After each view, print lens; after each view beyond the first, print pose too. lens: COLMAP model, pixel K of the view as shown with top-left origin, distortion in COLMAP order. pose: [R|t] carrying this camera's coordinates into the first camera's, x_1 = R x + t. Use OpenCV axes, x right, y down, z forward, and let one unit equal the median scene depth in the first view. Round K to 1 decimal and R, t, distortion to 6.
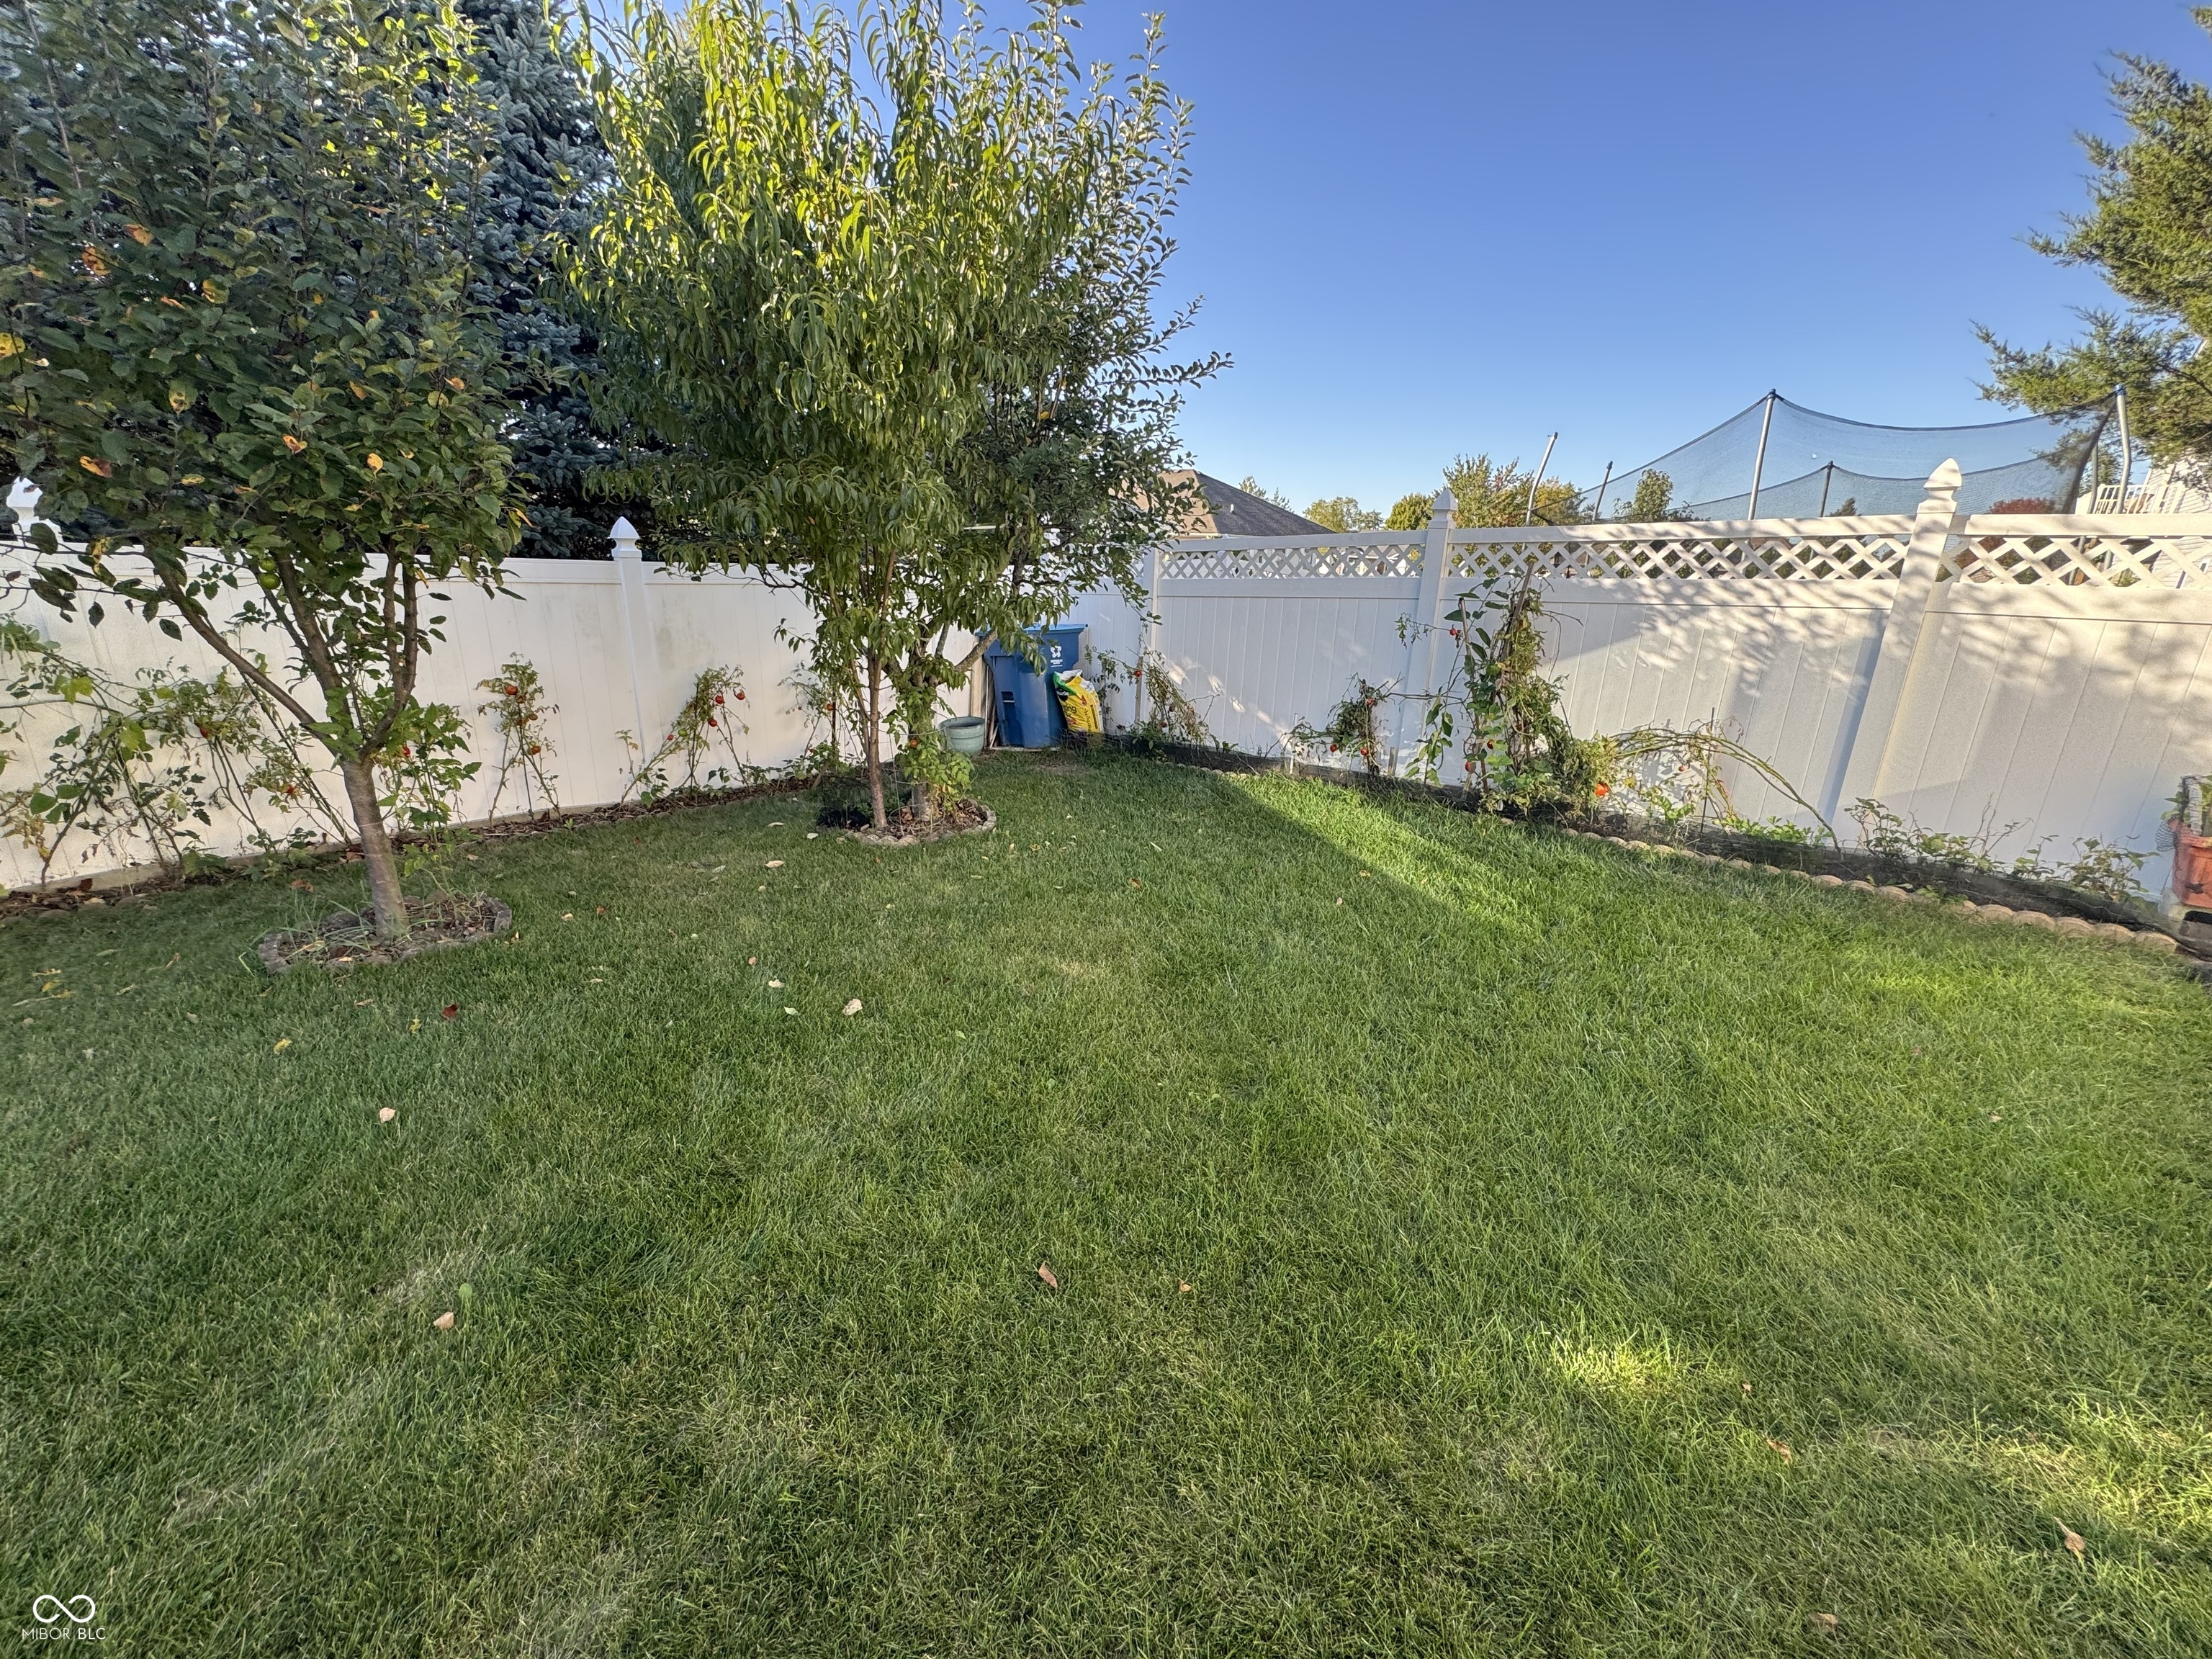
lens RADIAL K [[886.2, 0, 1106.0], [0, 886.2, 829.5], [0, 0, 1]] dist [-0.000123, -0.000168]
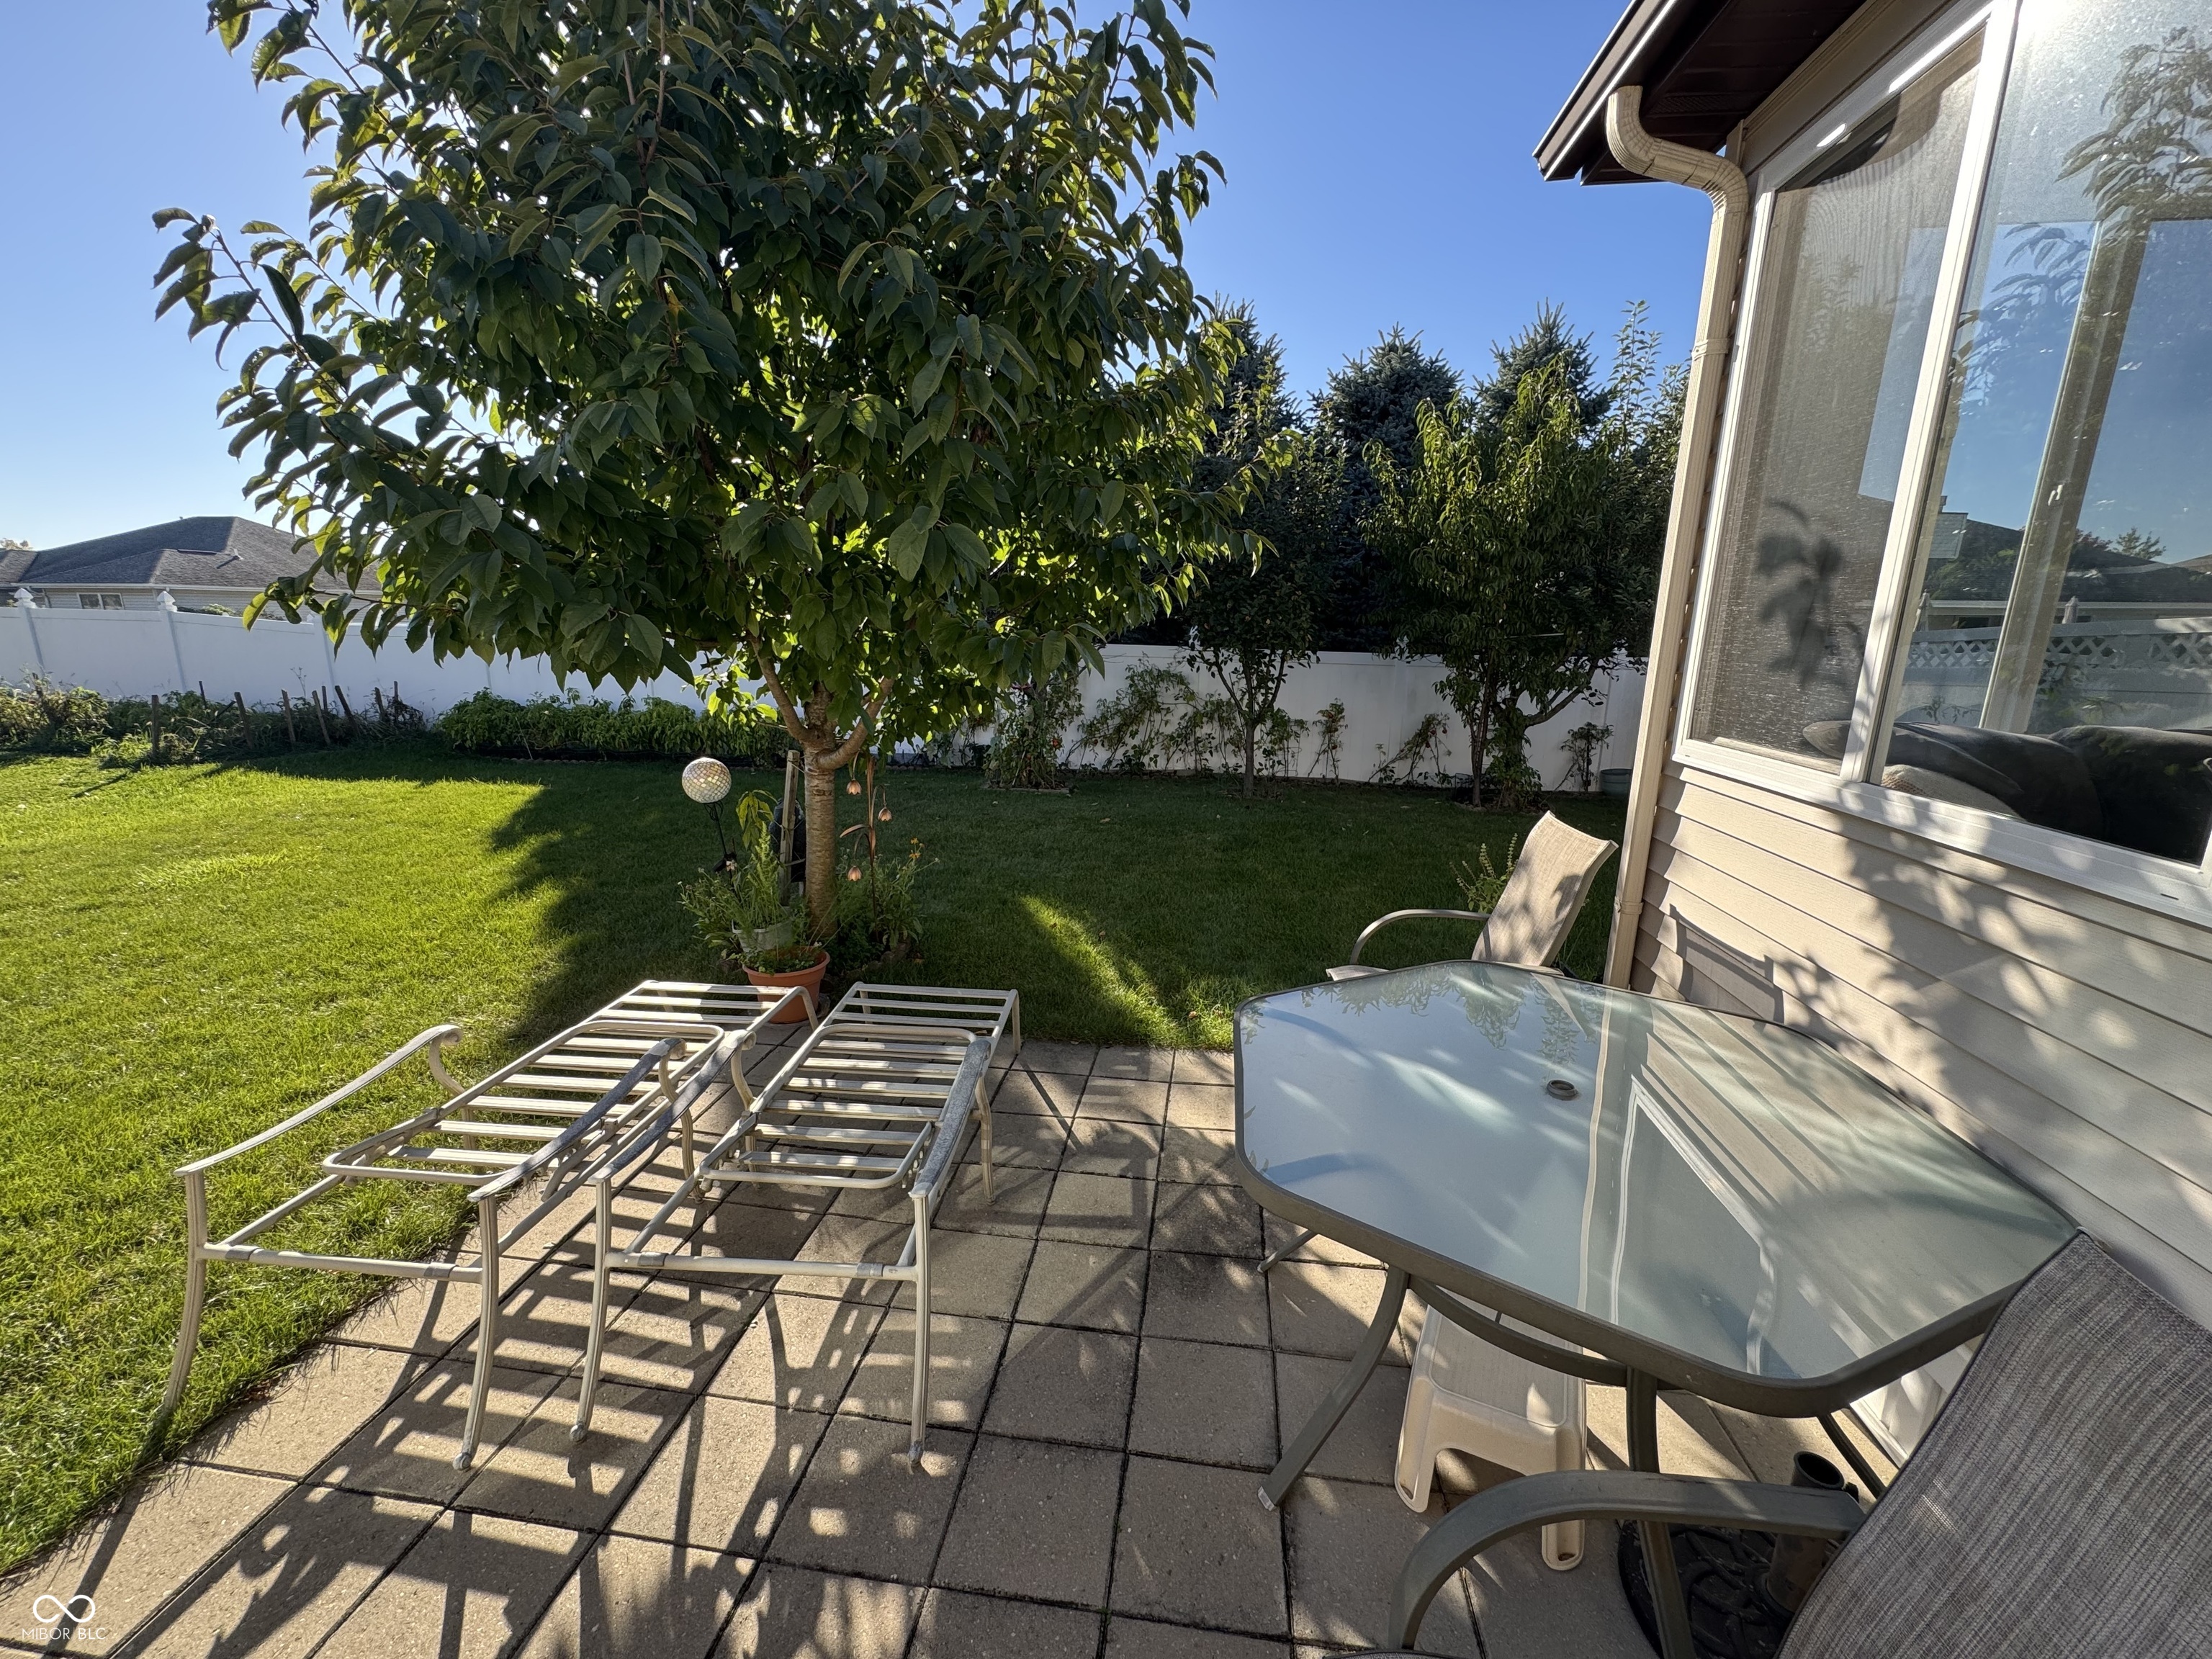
lens RADIAL K [[886.2, 0, 1106.0], [0, 886.2, 829.5], [0, 0, 1]] dist [-0.000123, -0.000168]
pose [[0.572023, 0.158324, -0.804812, 0.880741], [-0.238349, 0.970939, 0.021597, 0.216237], [0.784843, 0.179472, 0.593136, -0.696011]]
